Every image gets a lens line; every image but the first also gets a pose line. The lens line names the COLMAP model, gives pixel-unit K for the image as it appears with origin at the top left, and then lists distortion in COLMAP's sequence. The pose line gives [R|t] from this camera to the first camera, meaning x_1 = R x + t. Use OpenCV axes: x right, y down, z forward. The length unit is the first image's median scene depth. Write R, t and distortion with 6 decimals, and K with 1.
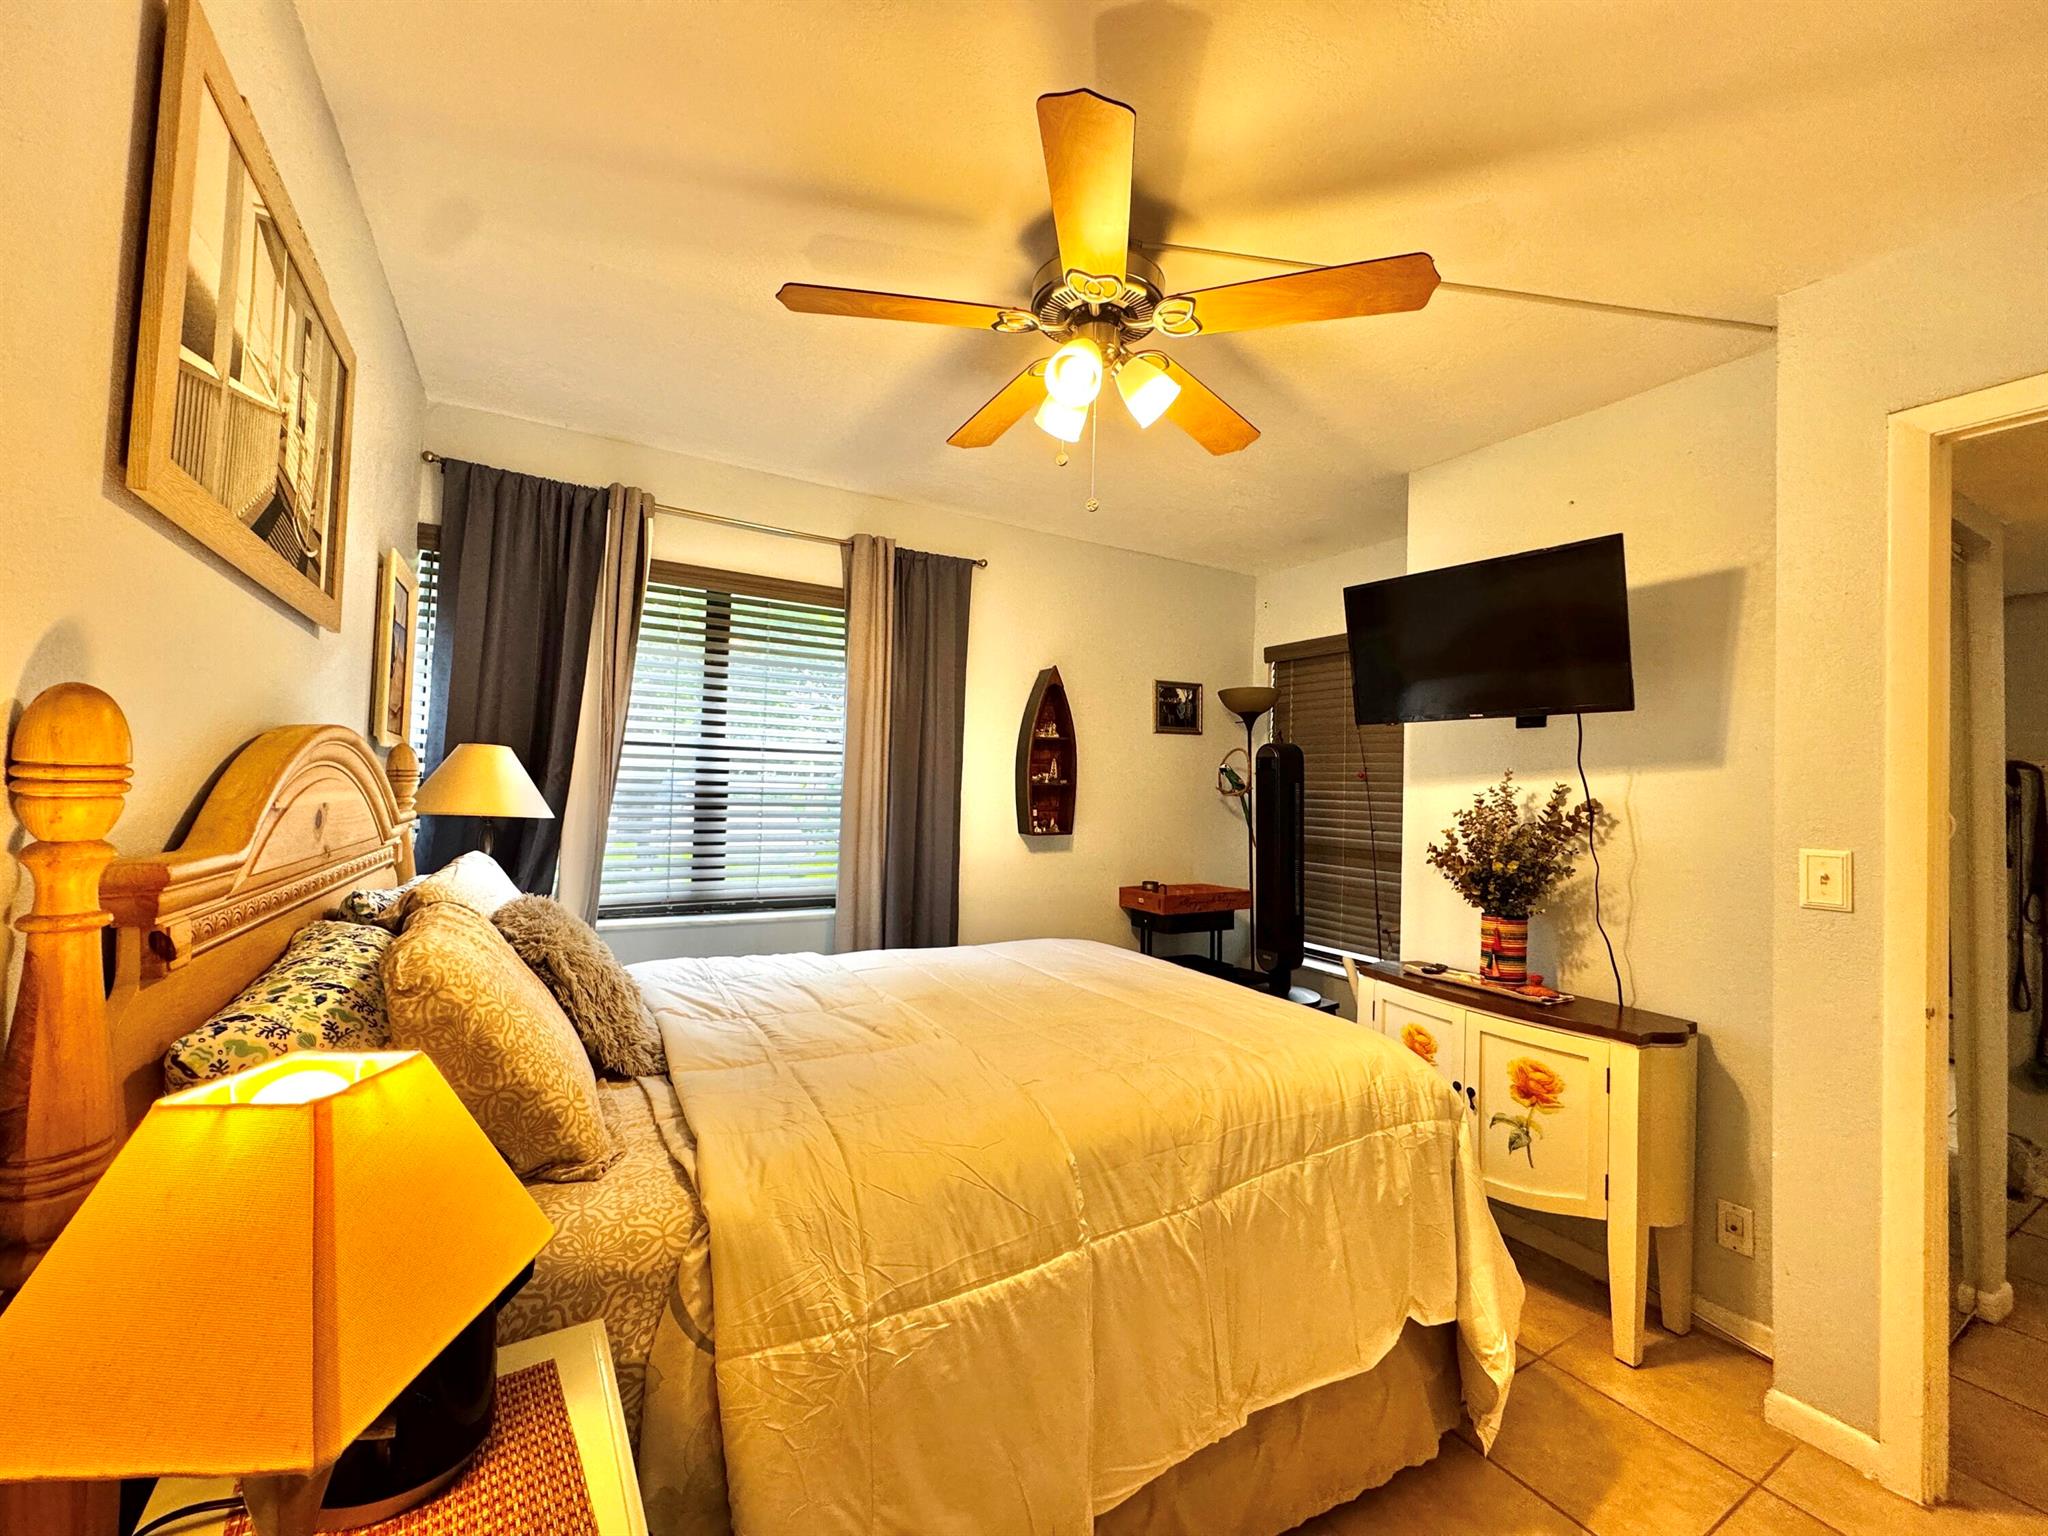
lens RADIAL K [[815.4, 0, 1023.0], [0, 815.4, 767.1], [0, 0, 1]] dist [-0.003325, 0.000504]
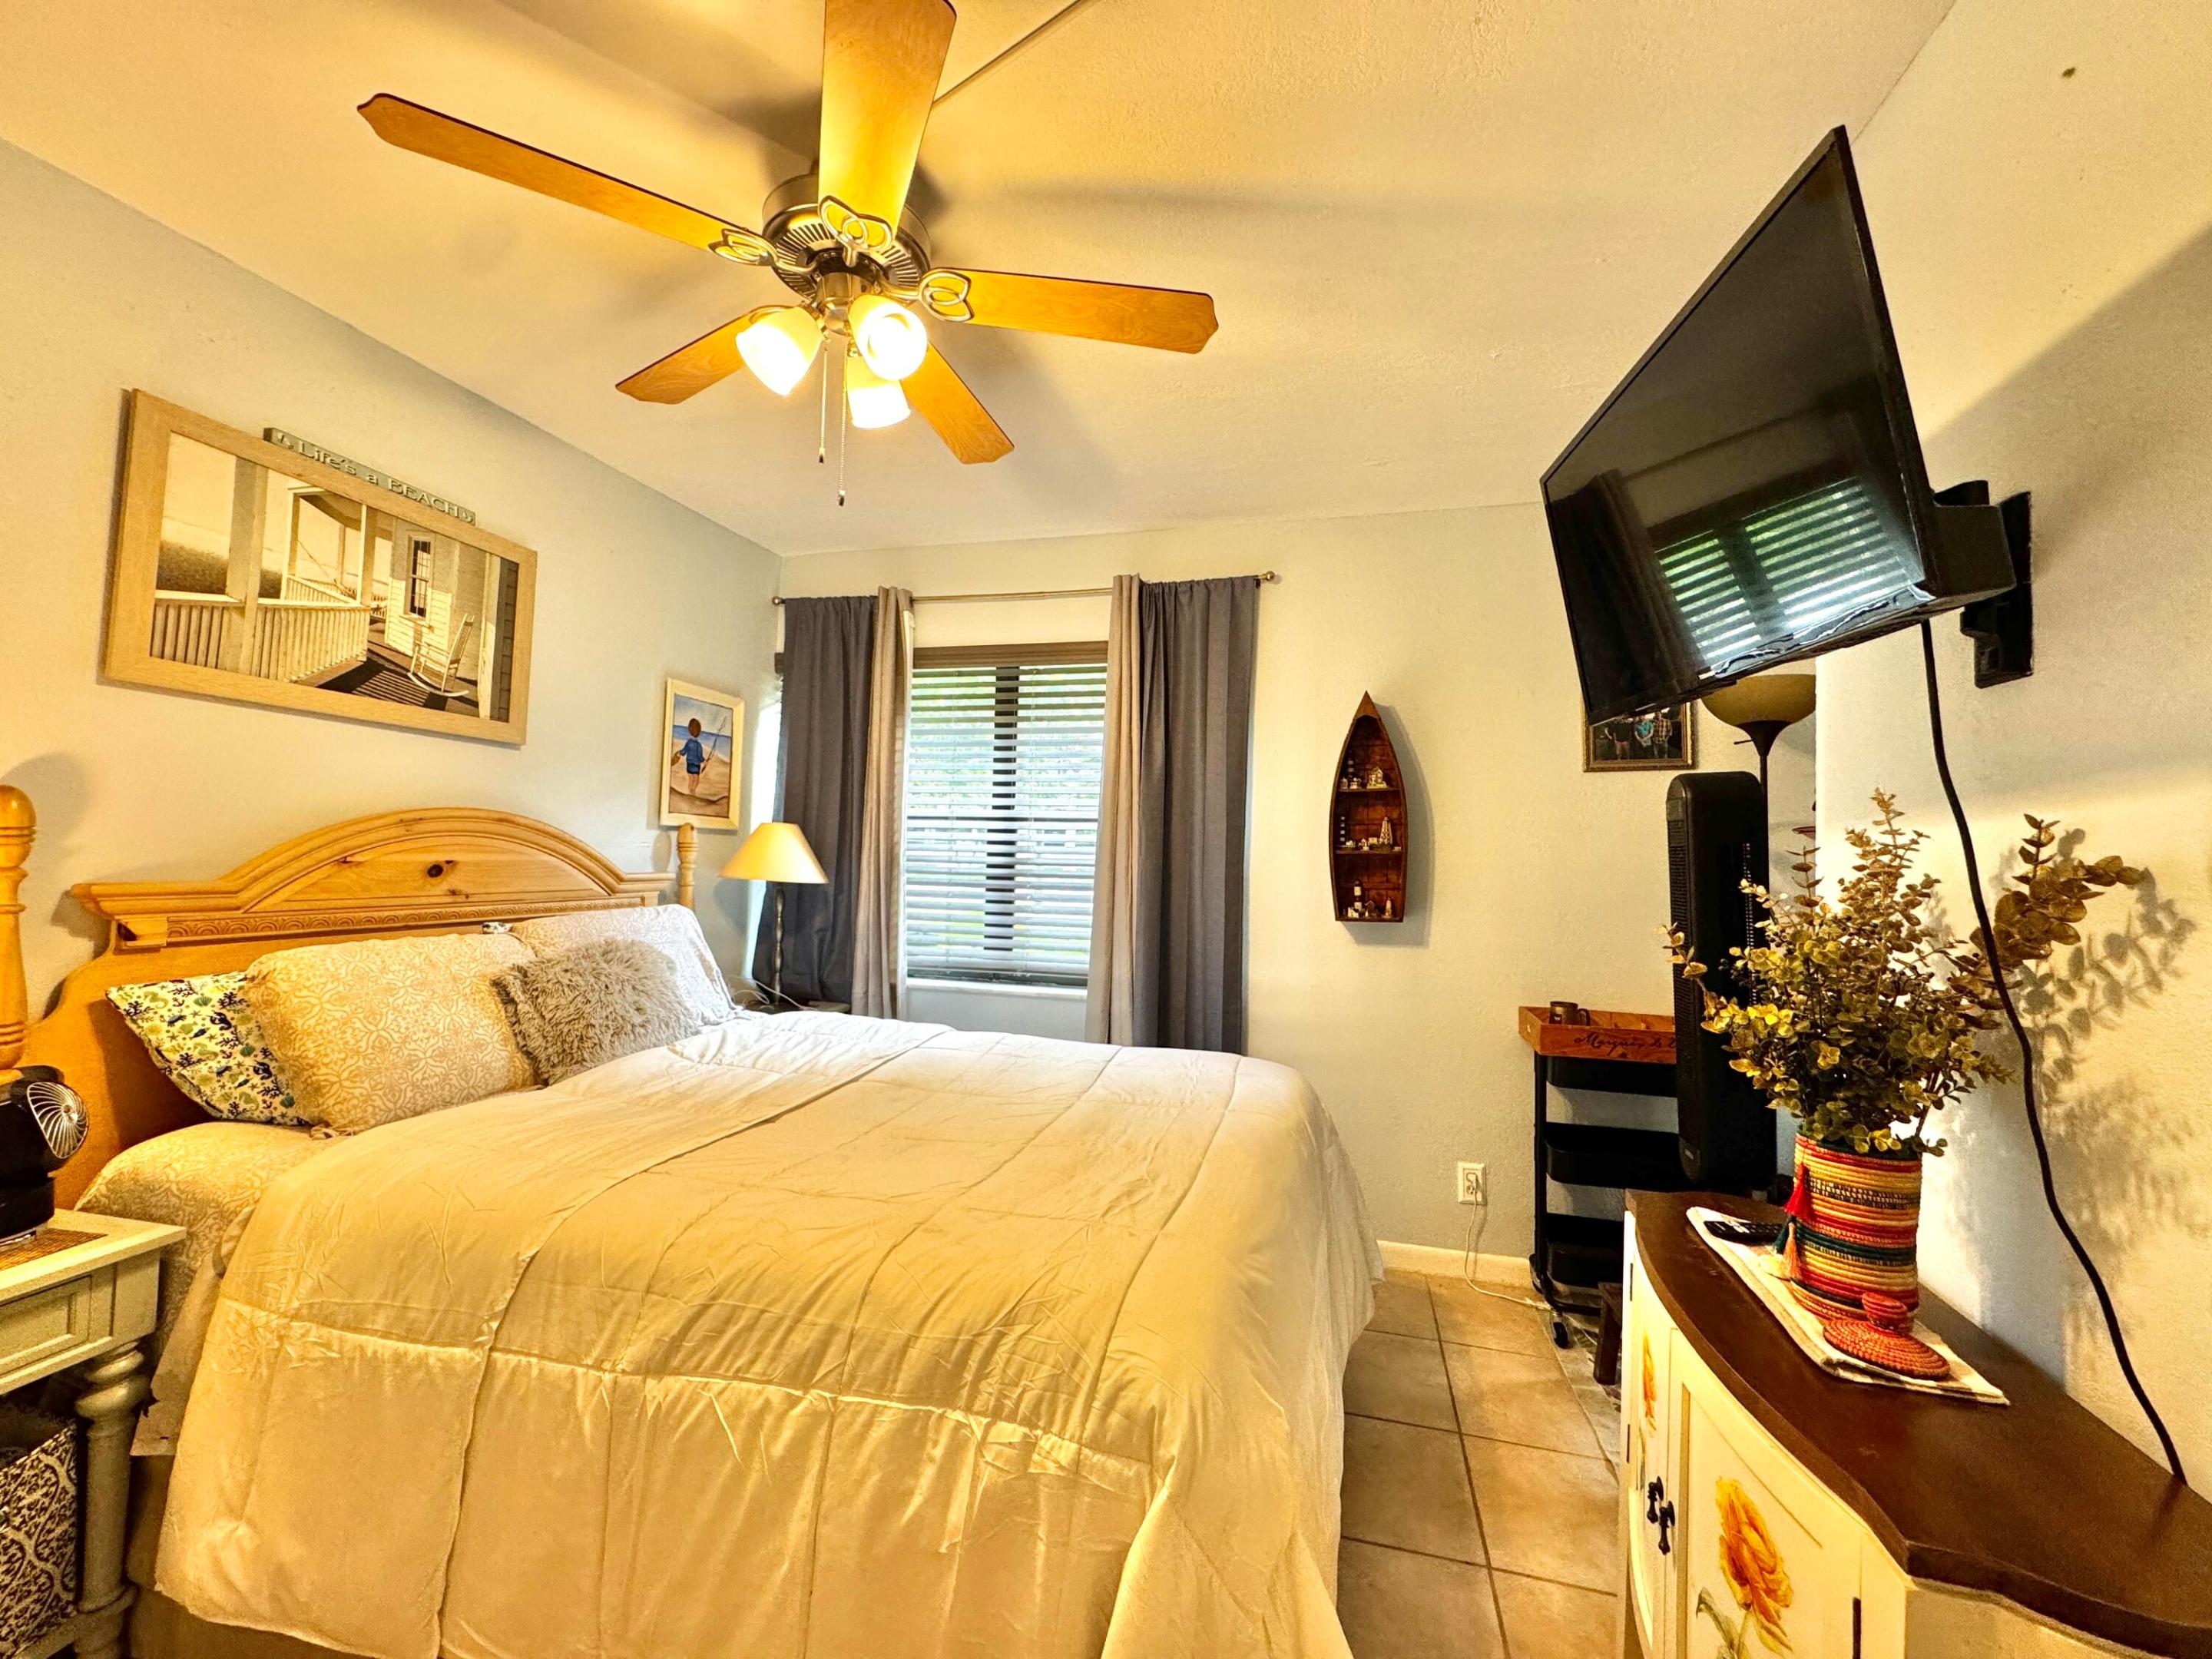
lens RADIAL K [[882.2, 0, 1105.4], [0, 882.2, 828.5], [0, 0, 1]] dist [-0.003399, 0.000259]
pose [[0.708184, -0.032671, -0.705272, 0.535532], [0.016029, 0.999415, -0.030202, 0.024950], [0.705846, 0.010084, 0.708294, 0.339586]]
